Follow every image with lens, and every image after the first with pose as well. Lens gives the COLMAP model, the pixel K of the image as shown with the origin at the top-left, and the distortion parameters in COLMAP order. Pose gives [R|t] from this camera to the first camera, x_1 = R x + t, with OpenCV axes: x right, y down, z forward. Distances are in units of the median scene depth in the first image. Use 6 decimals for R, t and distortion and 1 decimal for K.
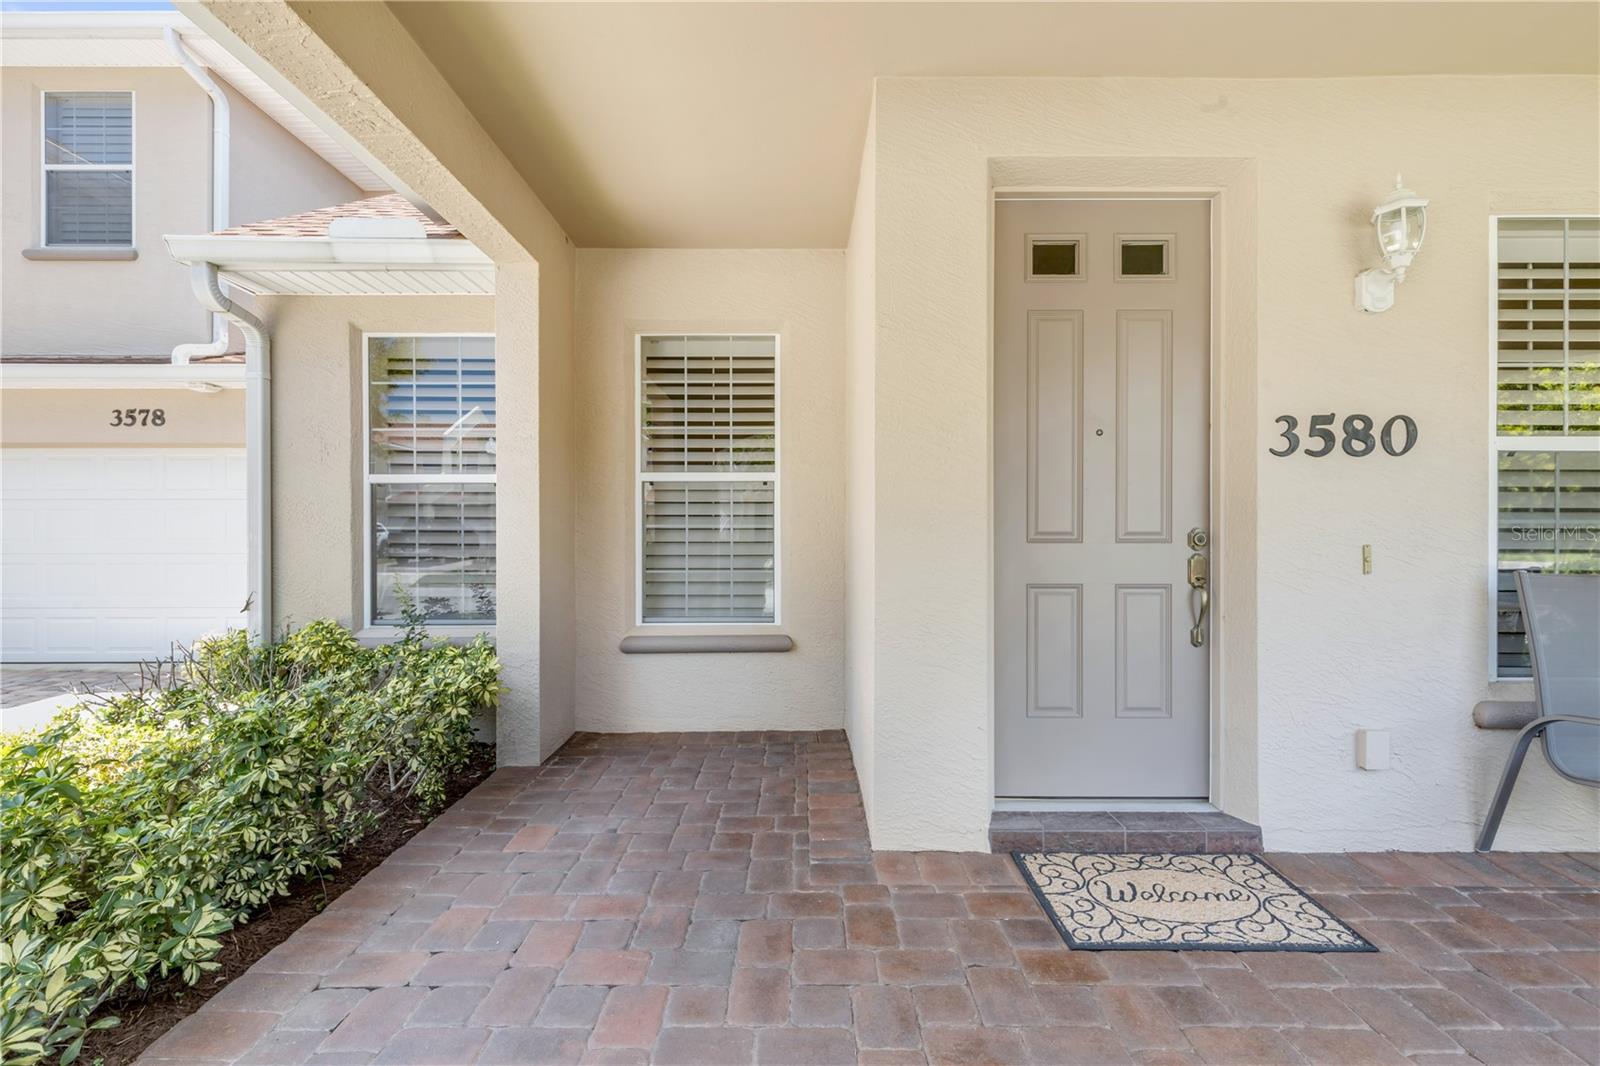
lens RADIAL K [[720.5, 0, 800.0], [0, 720.5, 533.0], [0, 0, 1]] dist [0.003490, 0.000596]
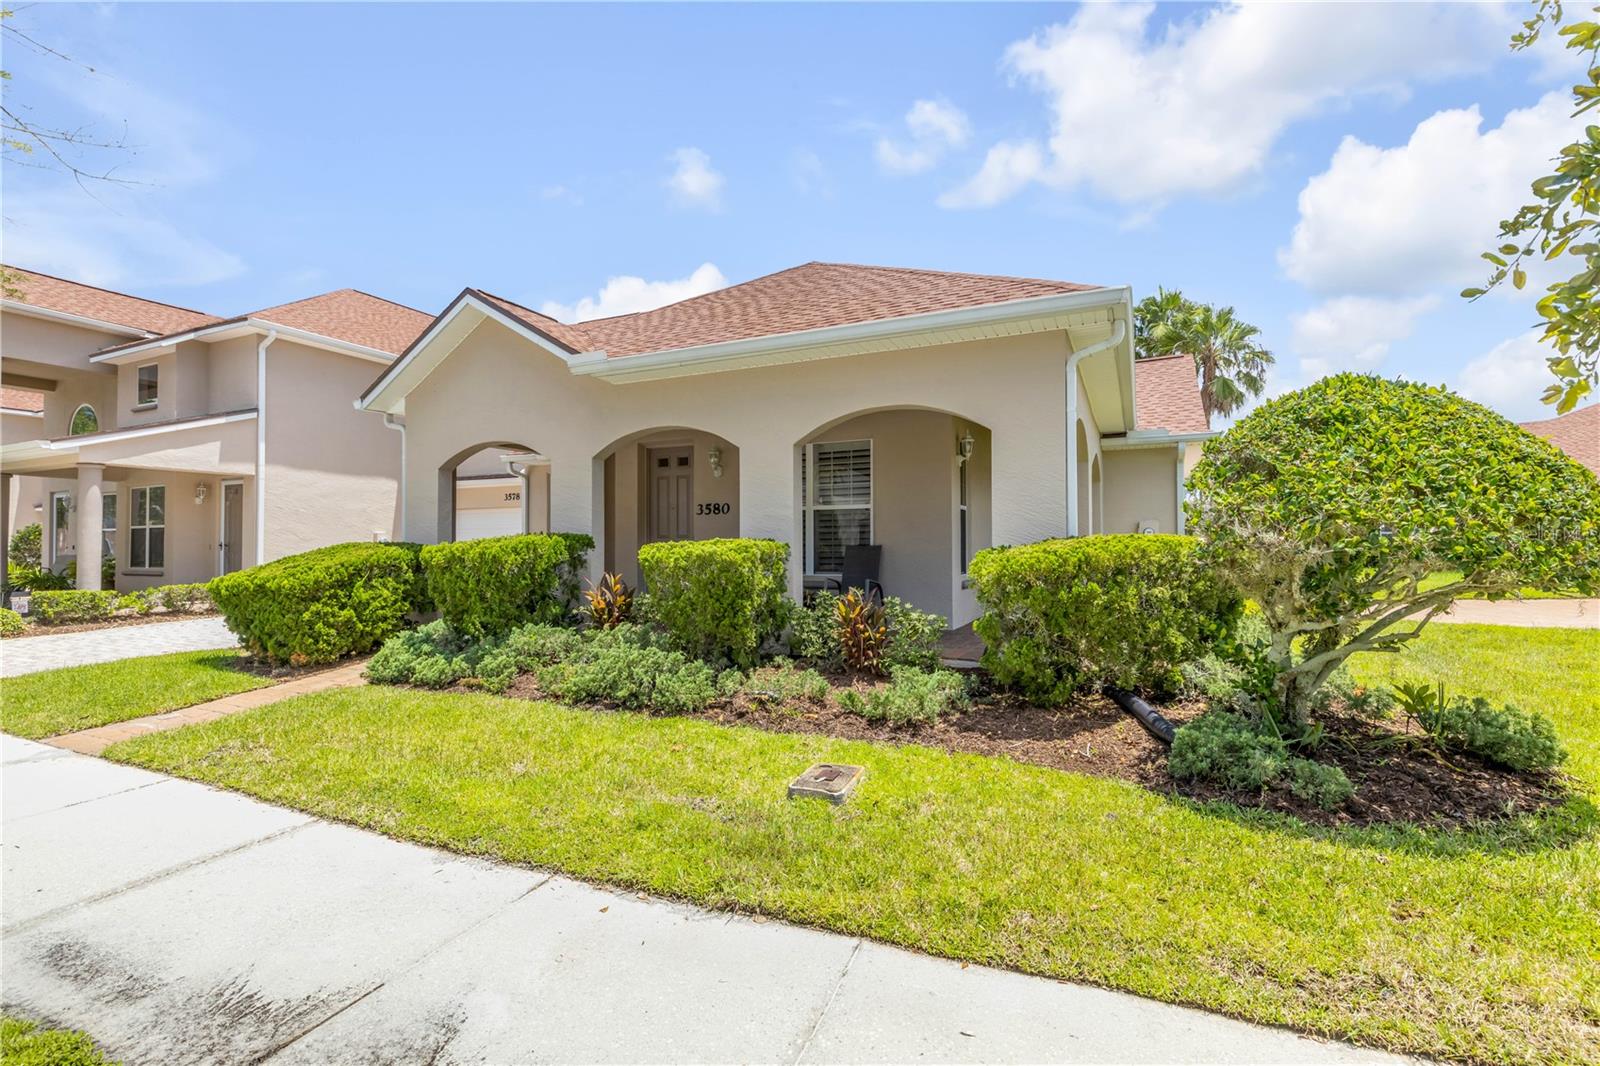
lens RADIAL K [[720.5, 0, 800.0], [0, 720.5, 533.0], [0, 0, 1]] dist [0.003490, 0.000596]
pose [[0.906073, -0.012587, -0.422934, 2.765829], [0.003835, 0.999761, -0.021538, 0.075422], [0.423104, 0.017893, 0.905904, -2.245137]]
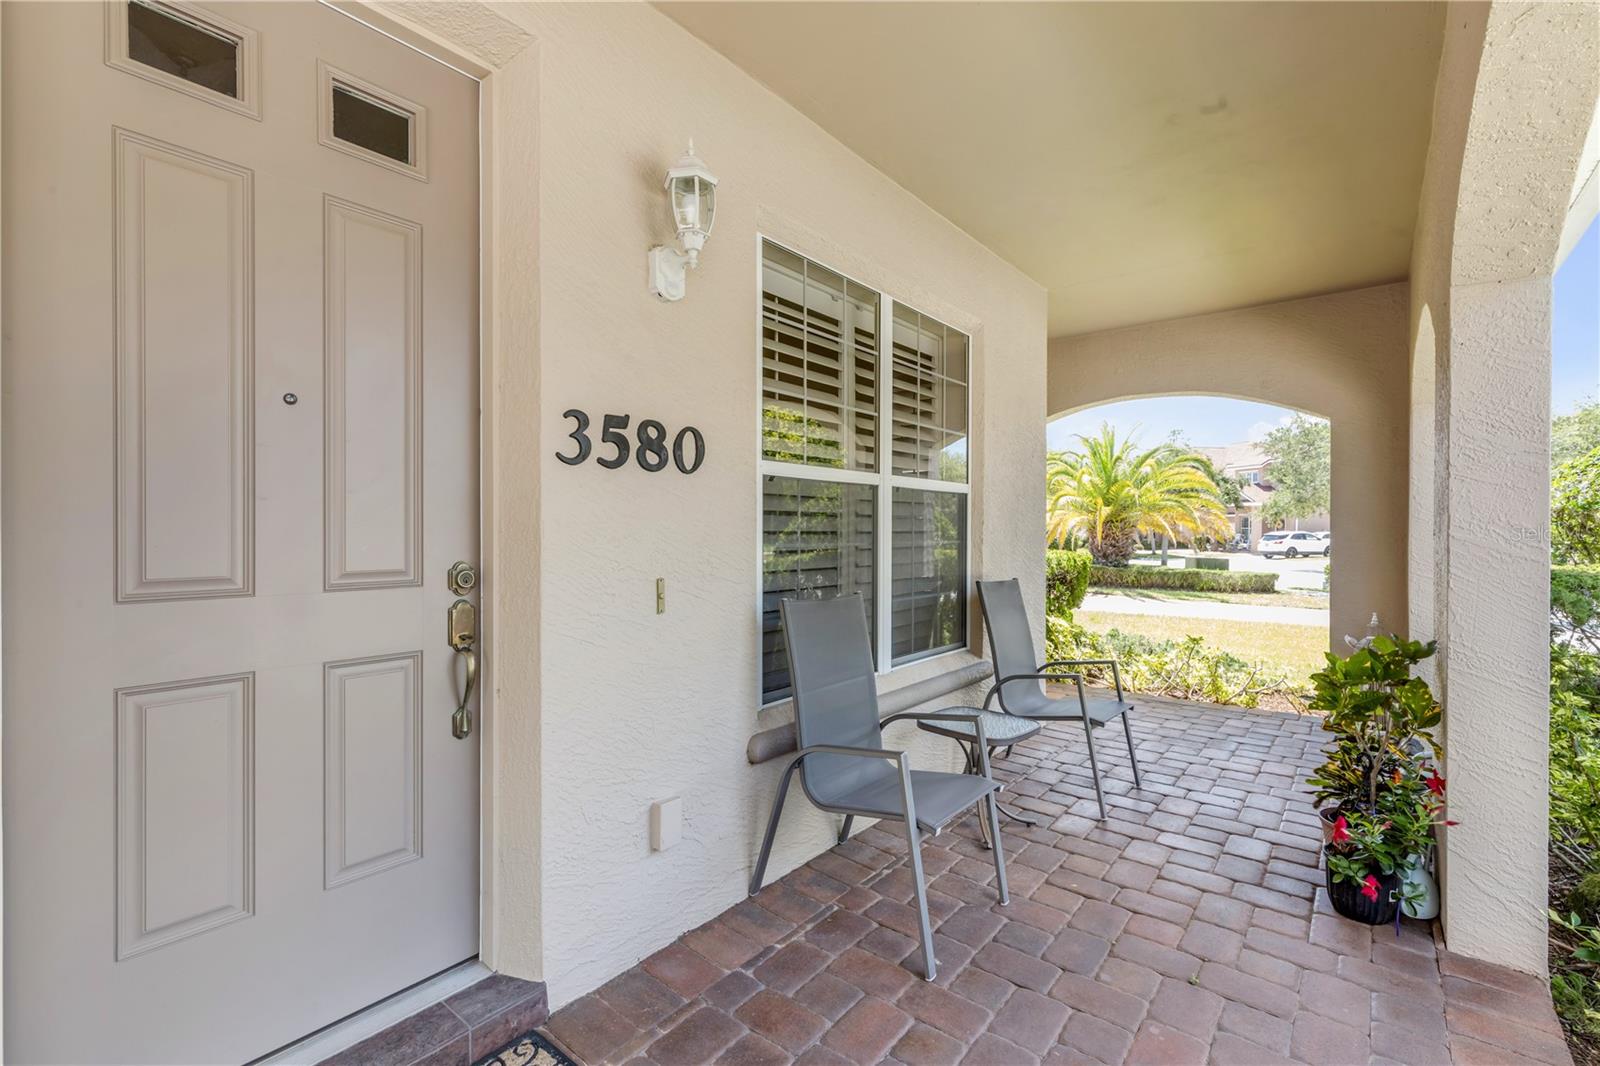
lens RADIAL K [[720.5, 0, 800.0], [0, 720.5, 533.0], [0, 0, 1]] dist [0.003490, 0.000596]
pose [[0.624834, -0.003178, 0.780751, 0.238074], [0.000256, 0.999992, 0.003866, -0.038988], [-0.780757, -0.002216, 0.624830, 0.356214]]
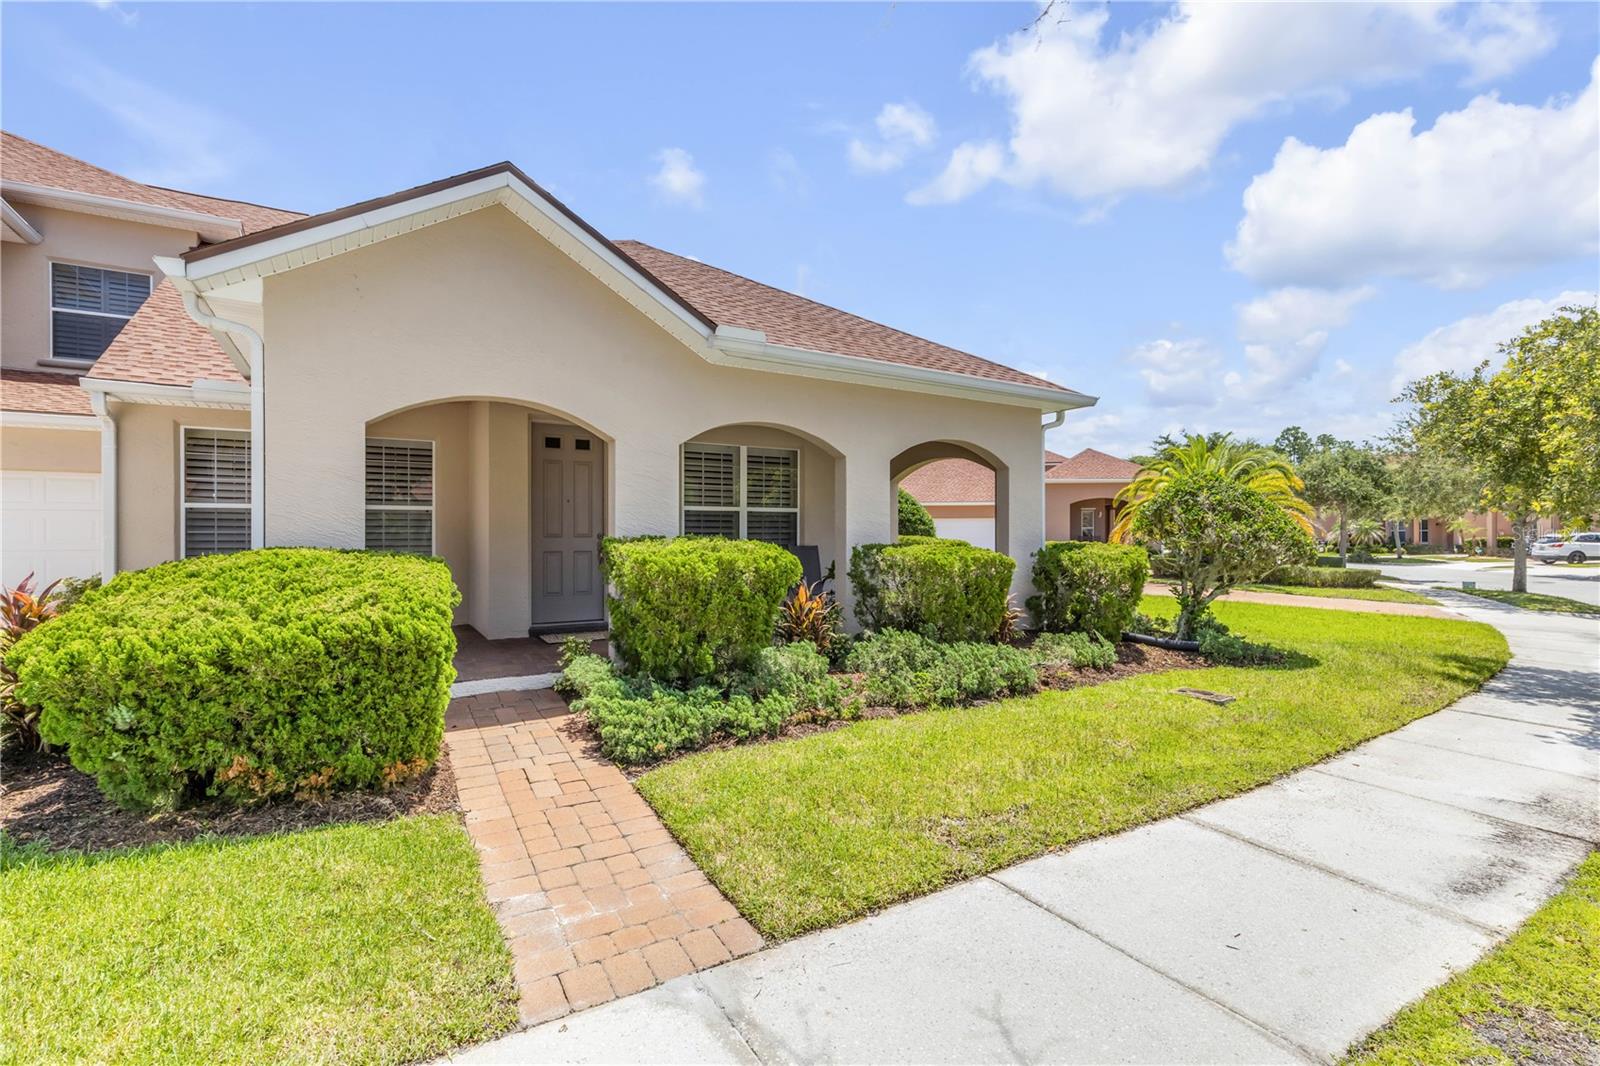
lens RADIAL K [[720.5, 0, 800.0], [0, 720.5, 533.0], [0, 0, 1]] dist [0.003490, 0.000596]
pose [[0.852090, -0.000251, 0.523394, -0.361569], [0.001436, 0.999997, -0.001859, 0.001949], [-0.523393, 0.002335, 0.852088, -2.229976]]
